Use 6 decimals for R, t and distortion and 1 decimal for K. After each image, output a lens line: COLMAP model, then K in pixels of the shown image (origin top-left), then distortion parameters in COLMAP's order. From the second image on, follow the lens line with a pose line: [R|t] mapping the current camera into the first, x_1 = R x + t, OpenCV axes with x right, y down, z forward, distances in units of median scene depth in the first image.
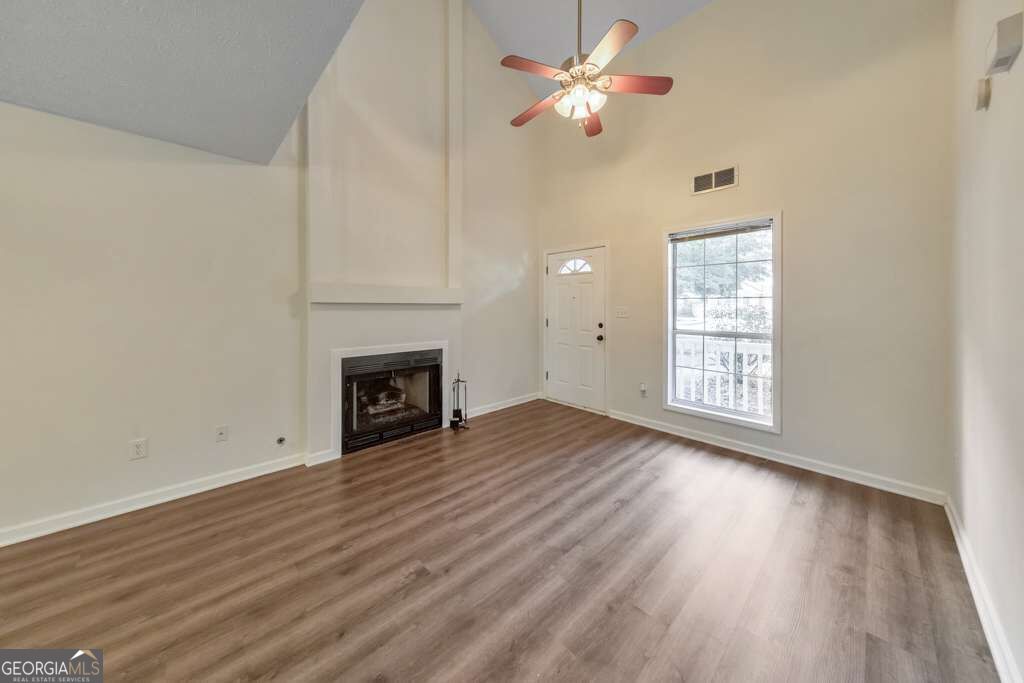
lens RADIAL K [[339.4, 0, 511.4], [0, 339.4, 304.9], [0, 0, 1]] dist [0.007840, -0.000180]
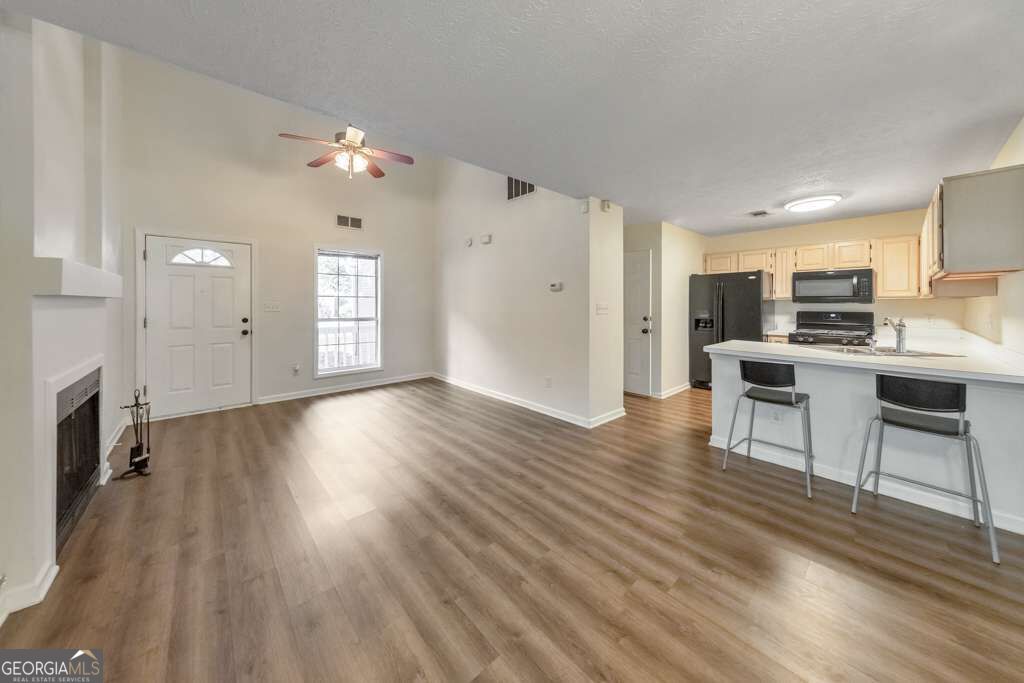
lens RADIAL K [[339.4, 0, 511.4], [0, 339.4, 304.9], [0, 0, 1]] dist [0.007840, -0.000180]
pose [[0.020822, -0.004411, 0.999773, -1.098305], [-0.009887, 0.999940, 0.004618, 0.001276], [-0.999734, -0.009981, 0.020777, 0.253233]]
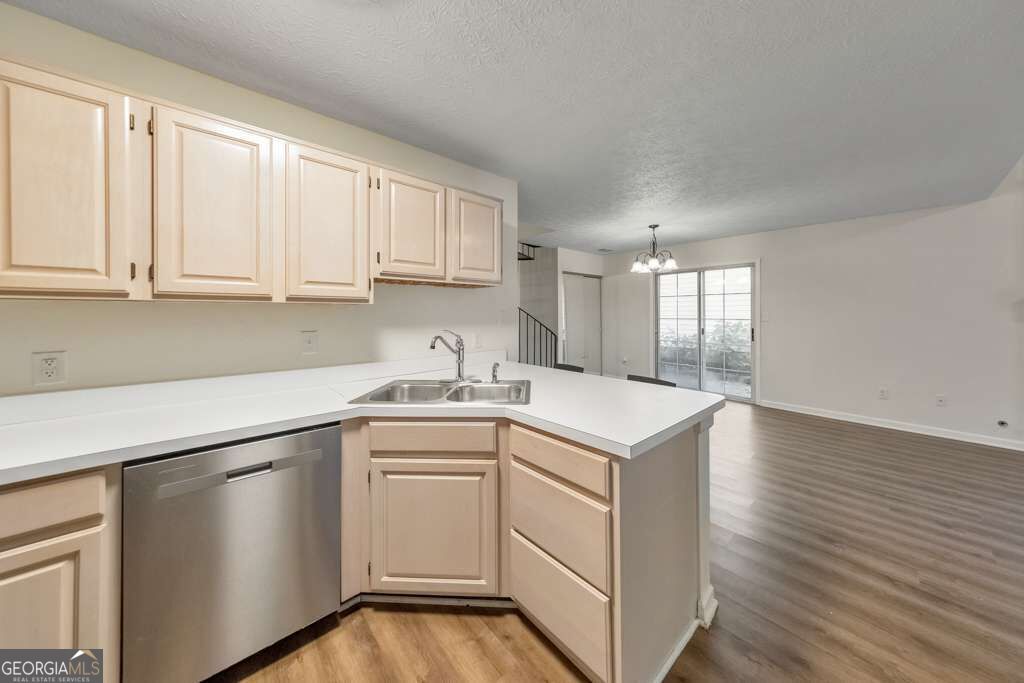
lens RADIAL K [[339.9, 0, 514.8], [0, 339.9, 314.2], [0, 0, 1]] dist [0.008993, -0.000102]
pose [[-0.018837, 0.002185, -0.999820, 0.554204], [0.011753, 0.999929, 0.001964, -0.007795], [0.999753, -0.011714, -0.018862, -0.663996]]
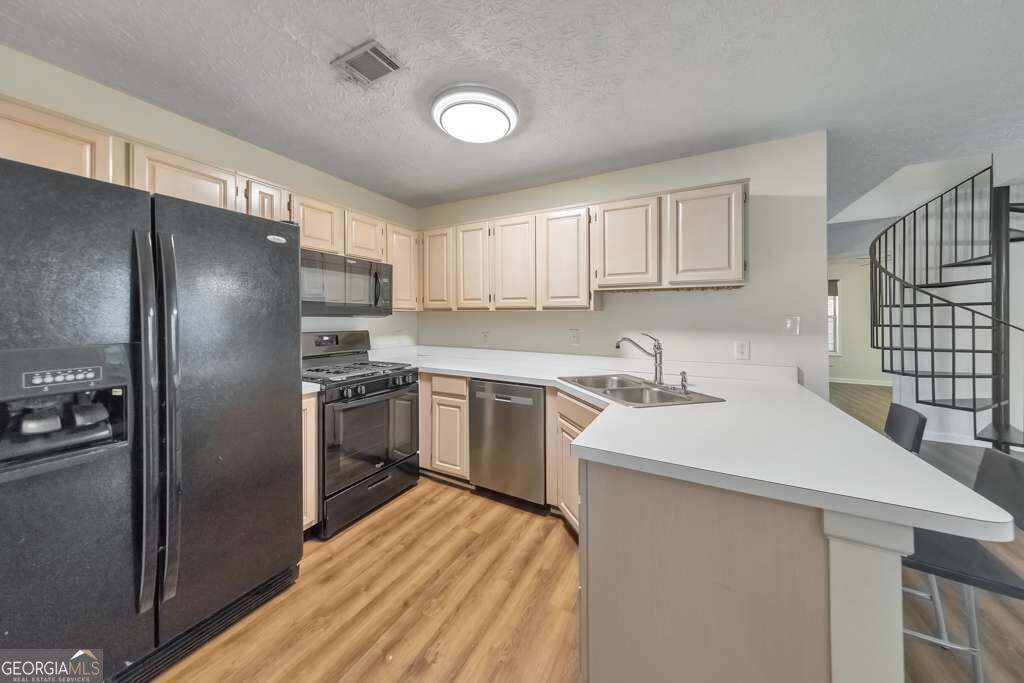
lens RADIAL K [[333.9, 0, 517.5], [0, 333.9, 319.4], [0, 0, 1]] dist [0.006502, -0.000056]
pose [[-0.942823, -0.002049, -0.333288, 0.372497], [-0.001230, 0.999996, -0.002670, -0.003912], [0.333292, -0.002108, -0.942821, -0.228865]]
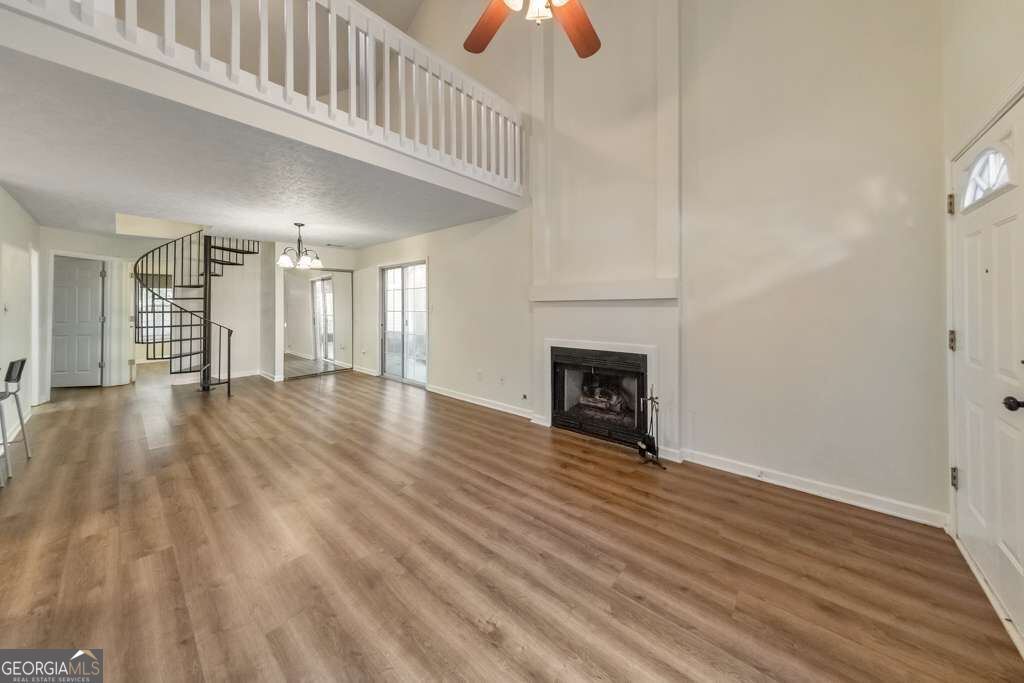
lens RADIAL K [[339.4, 0, 511.4], [0, 339.4, 304.9], [0, 0, 1]] dist [0.007840, -0.000180]
pose [[0.103492, -0.002962, -0.994626, 0.726908], [0.017187, 0.999852, -0.001189, 0.009840], [0.994482, -0.016972, 0.103527, 0.778520]]
